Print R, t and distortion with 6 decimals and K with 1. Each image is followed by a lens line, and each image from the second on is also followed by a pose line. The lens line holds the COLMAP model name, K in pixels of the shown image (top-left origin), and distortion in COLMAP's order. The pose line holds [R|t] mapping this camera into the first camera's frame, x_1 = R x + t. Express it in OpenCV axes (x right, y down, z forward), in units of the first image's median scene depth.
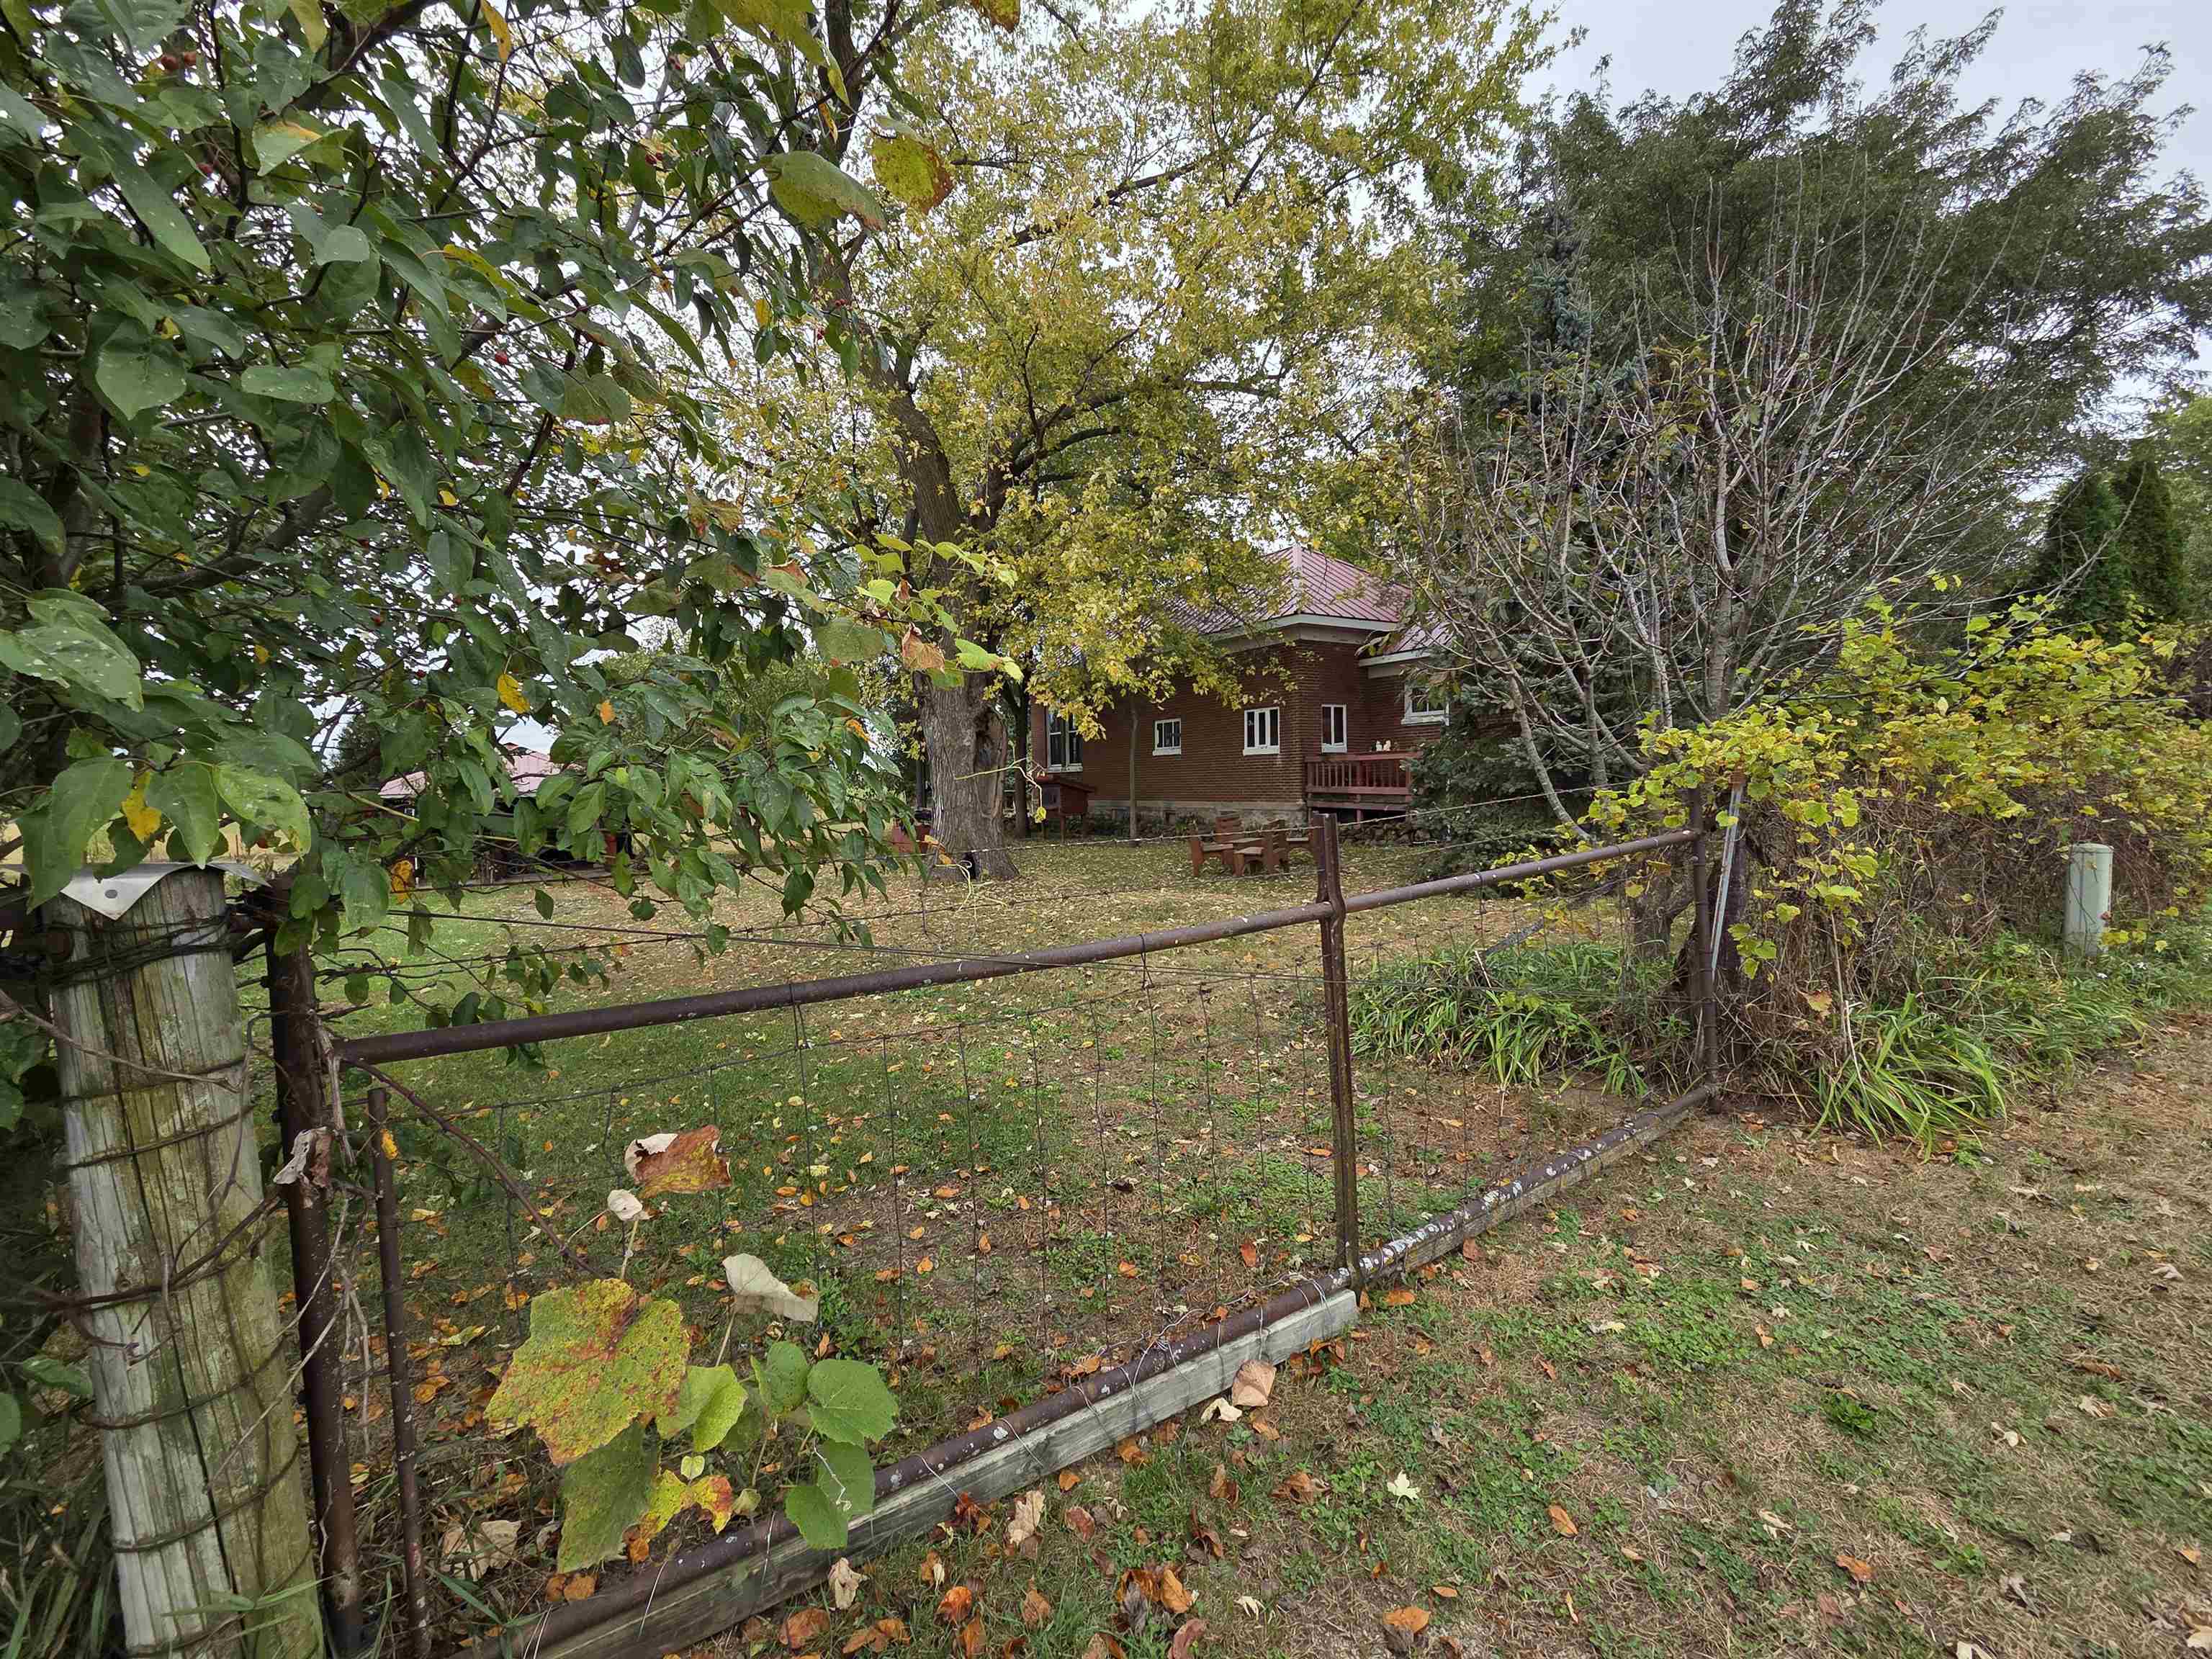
lens RADIAL K [[891.1, 0, 1100.1], [0, 891.1, 826.7], [0, 0, 1]] dist [0.000098, -0.000155]
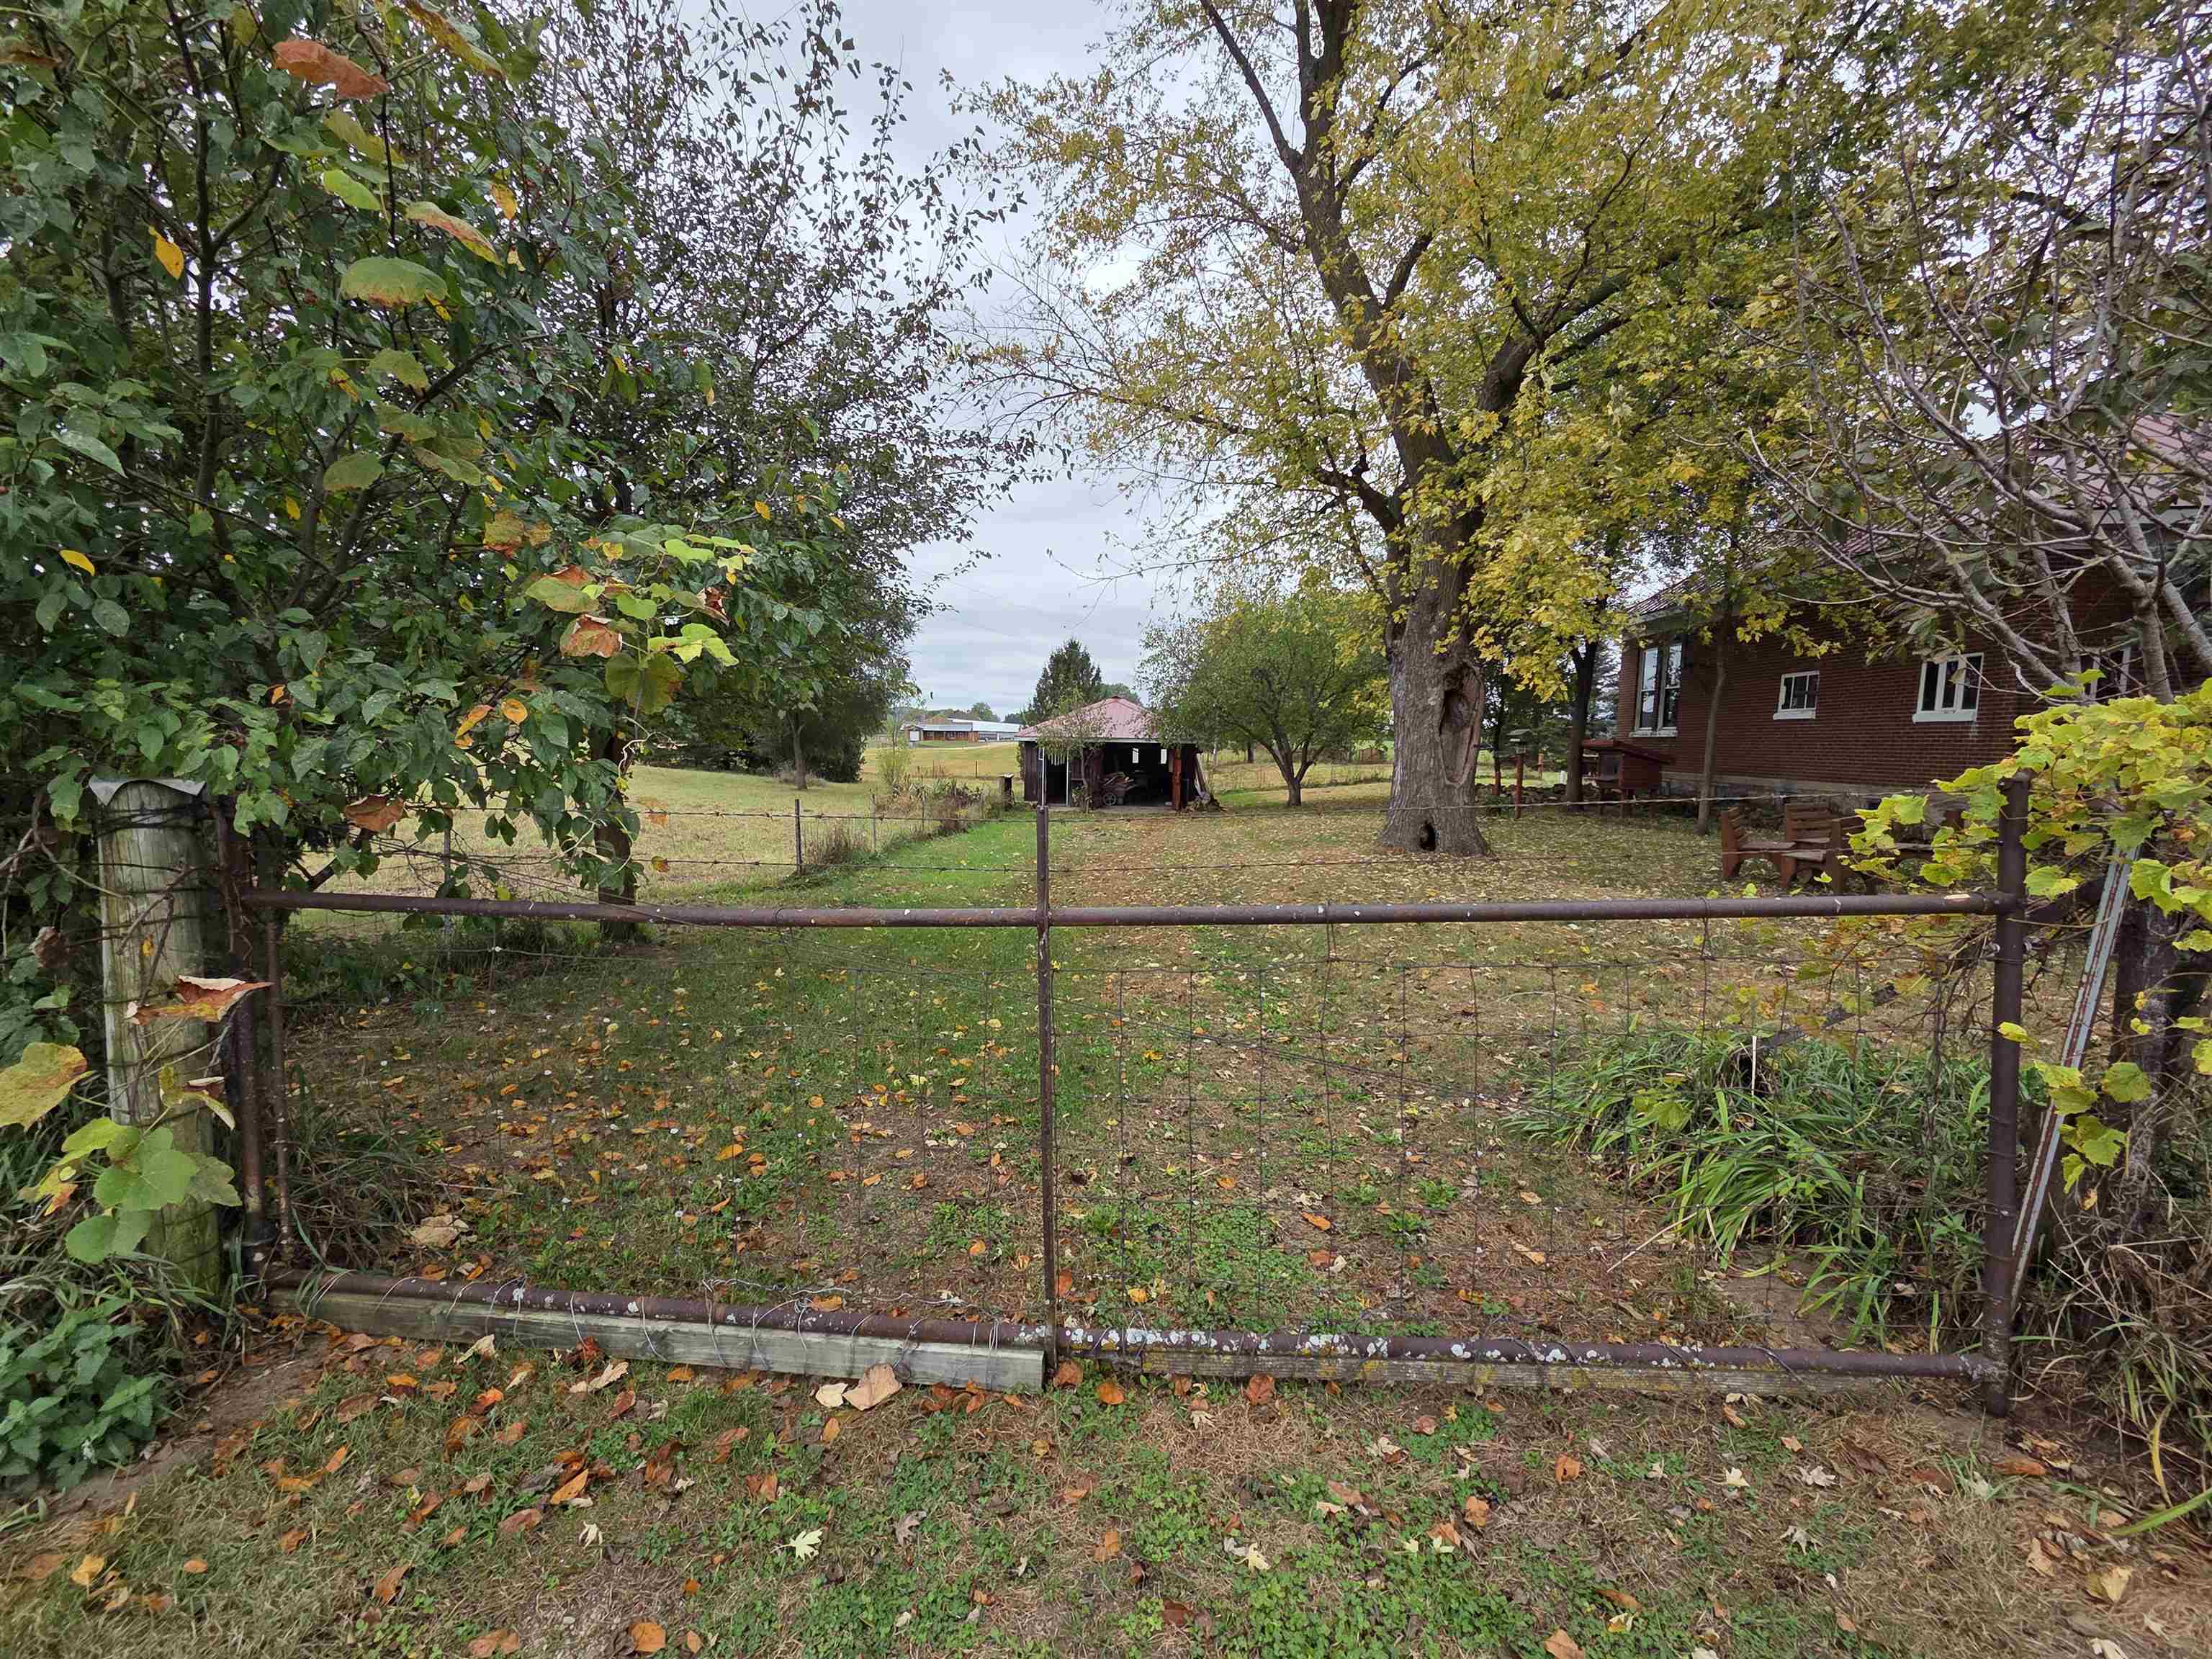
lens RADIAL K [[891.1, 0, 1103.1], [0, 891.1, 832.9], [0, 0, 1]] dist [0.000098, -0.000155]
pose [[0.793809, 0.098557, -0.600128, 0.754065], [-0.064386, 0.994855, 0.078217, -0.053422], [0.604749, -0.023449, 0.796071, 0.336066]]
